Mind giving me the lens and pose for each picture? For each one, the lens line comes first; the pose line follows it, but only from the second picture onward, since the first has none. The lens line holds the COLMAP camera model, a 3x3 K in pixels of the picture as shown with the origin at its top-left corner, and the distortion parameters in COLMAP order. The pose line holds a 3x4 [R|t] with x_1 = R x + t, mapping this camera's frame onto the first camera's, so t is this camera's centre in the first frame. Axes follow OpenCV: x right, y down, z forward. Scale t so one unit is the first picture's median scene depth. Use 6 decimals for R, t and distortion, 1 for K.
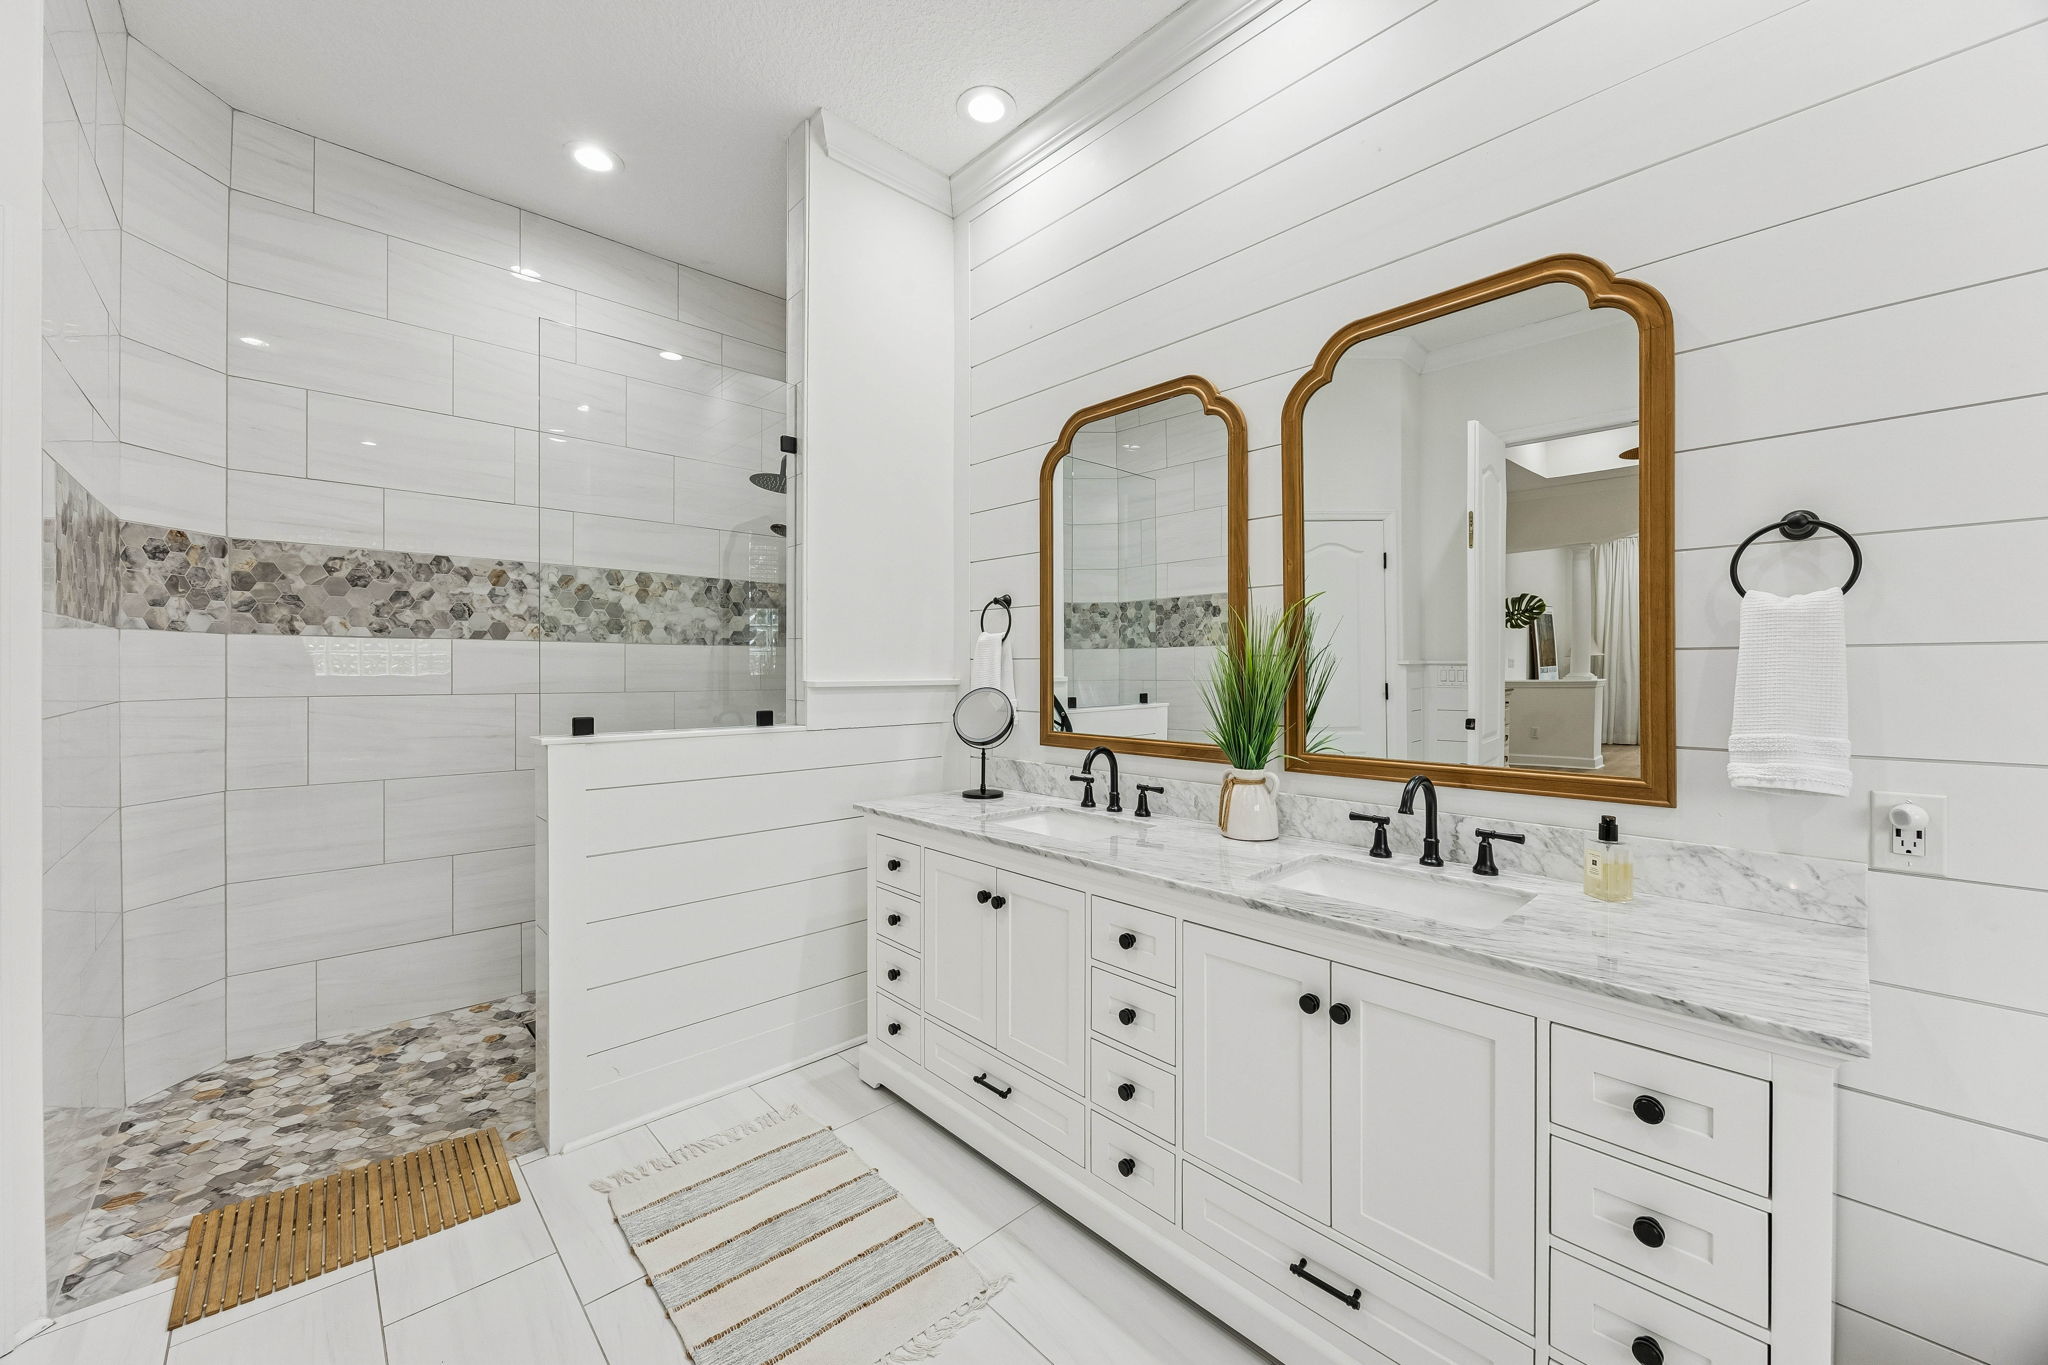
lens RADIAL K [[791.0, 0, 1028.3], [0, 791.0, 680.2], [0, 0, 1]] dist [-0.006500, -0.000479]
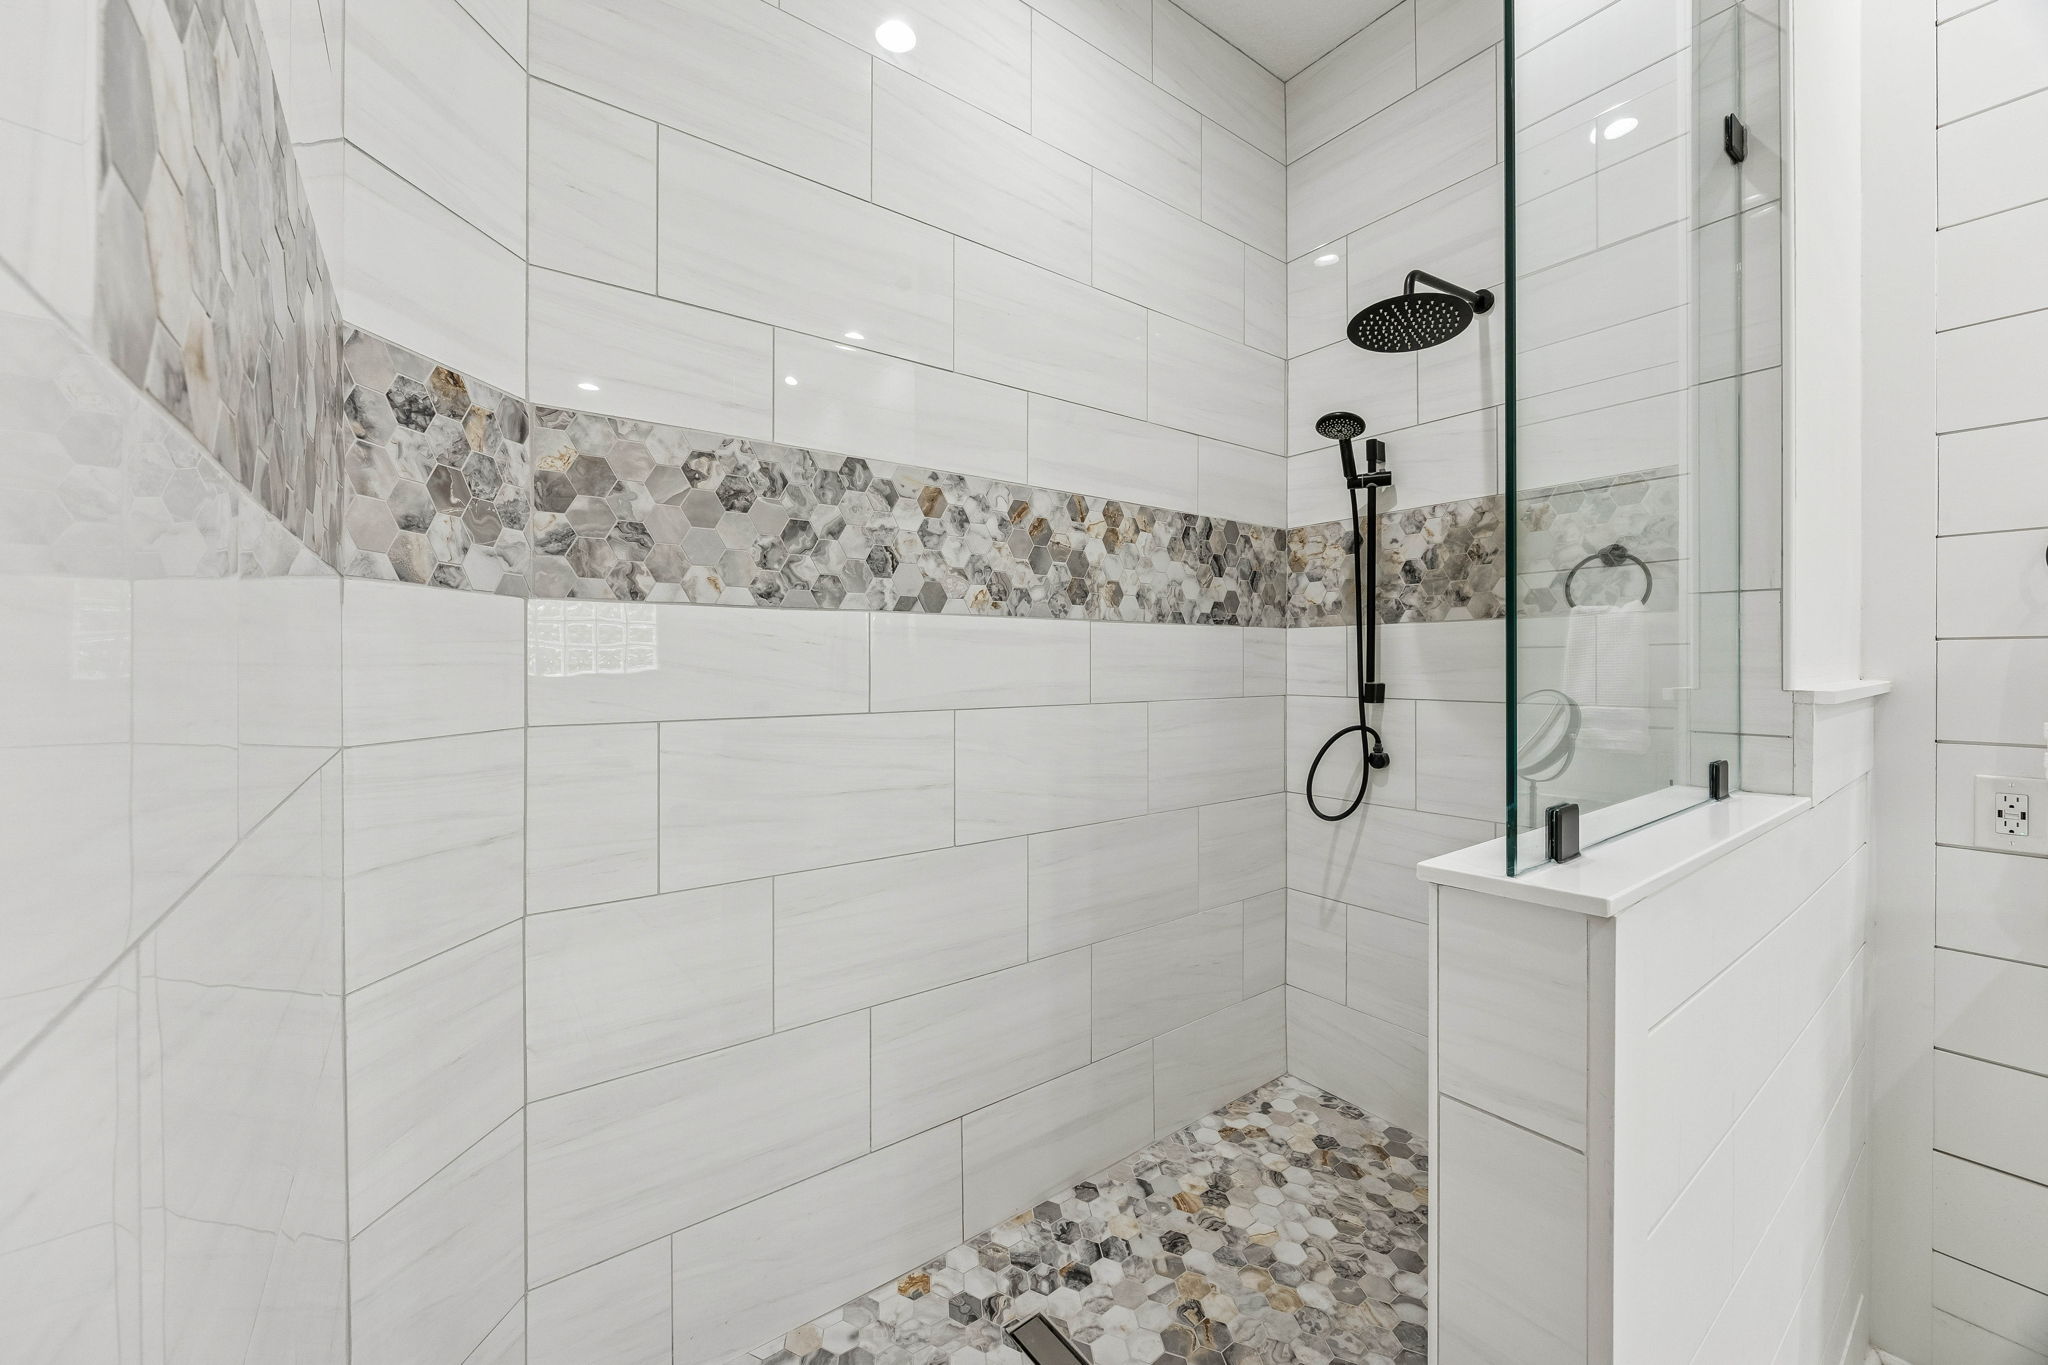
lens RADIAL K [[791.0, 0, 1021.6], [0, 791.0, 669.2], [0, 0, 1]] dist [-0.006500, -0.000479]
pose [[0.992990, -0.004068, -0.118129, -0.591621], [0.003542, 0.999983, -0.004663, -0.009595], [0.118146, 0.004212, 0.992987, 0.493069]]
